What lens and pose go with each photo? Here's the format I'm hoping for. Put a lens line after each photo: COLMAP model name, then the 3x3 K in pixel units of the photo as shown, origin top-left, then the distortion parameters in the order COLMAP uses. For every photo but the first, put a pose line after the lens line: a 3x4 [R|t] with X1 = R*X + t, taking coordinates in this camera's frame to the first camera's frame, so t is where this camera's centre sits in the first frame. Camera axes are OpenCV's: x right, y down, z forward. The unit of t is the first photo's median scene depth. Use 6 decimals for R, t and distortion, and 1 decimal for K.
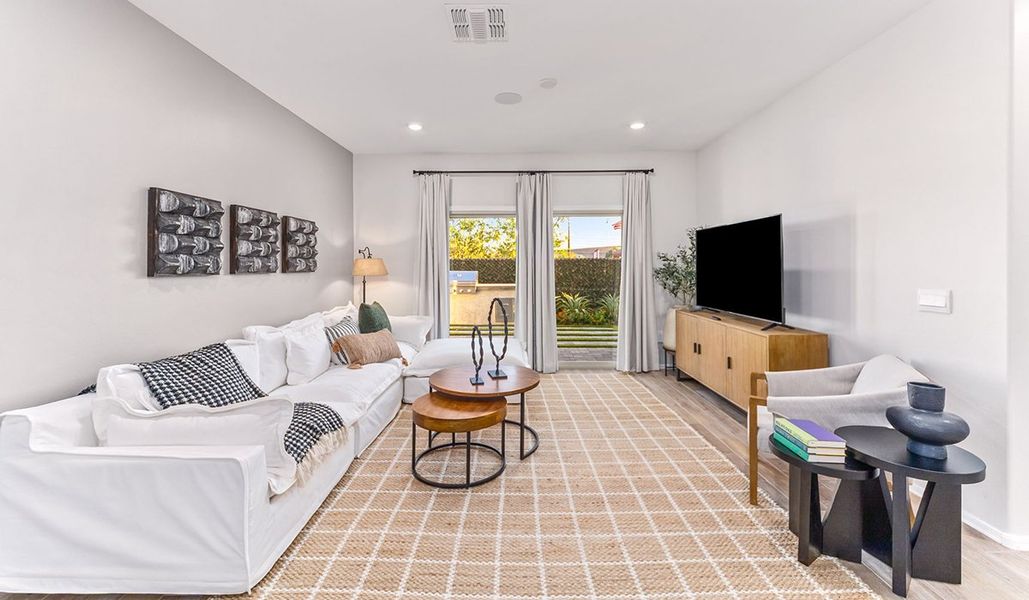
lens RADIAL K [[411.2, 0, 509.9], [0, 411.2, 265.9], [0, 0, 1]] dist [0.000079, 0.000112]
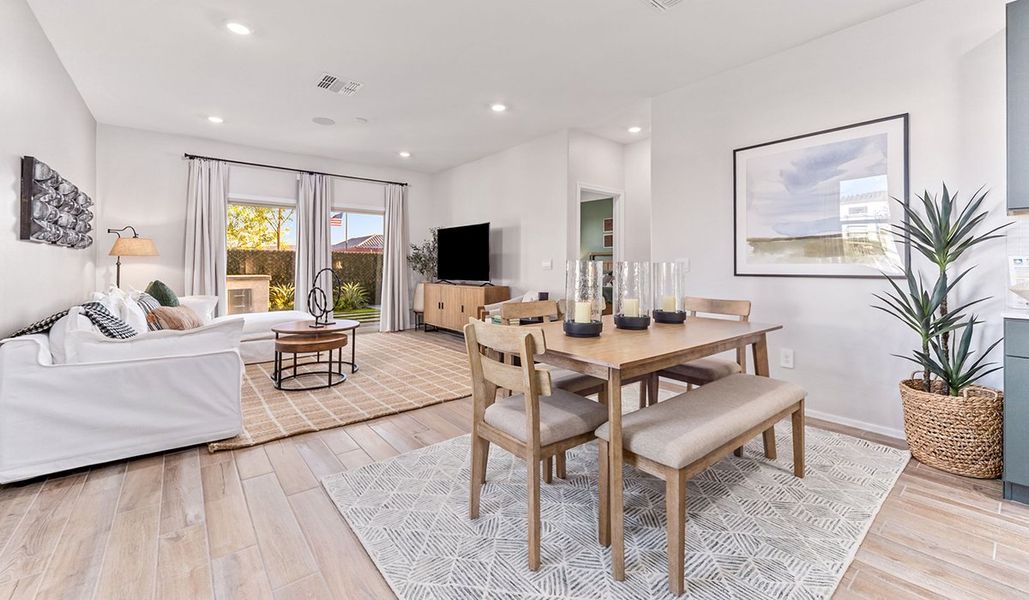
lens RADIAL K [[411.2, 0, 512.5], [0, 411.2, 265.5], [0, 0, 1]] dist [0.000079, 0.000112]
pose [[0.764552, 0.002555, 0.644558, -0.294982], [-0.002249, 0.999997, -0.001297, 0.045695], [-0.644559, -0.000458, 0.764555, -0.312808]]
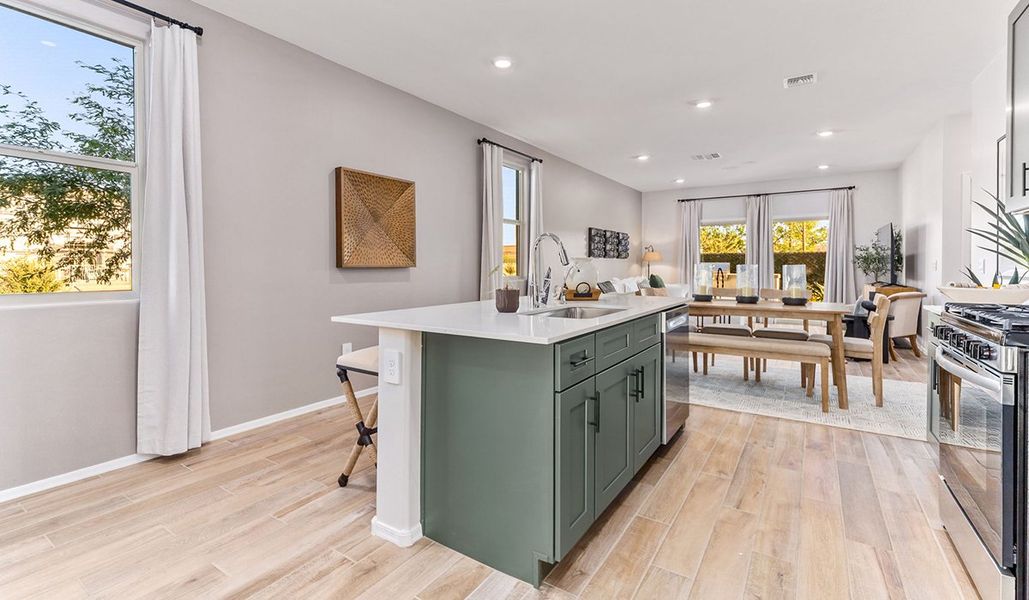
lens RADIAL K [[466.8, 0, 509.4], [0, 466.8, 274.1], [0, 0, 1]] dist [0.017792, 0.000260]
pose [[0.845250, 0.012993, -0.534214, 0.233389], [-0.003200, 0.999810, 0.019253, 0.043162], [0.534362, -0.014564, 0.845130, -1.103911]]
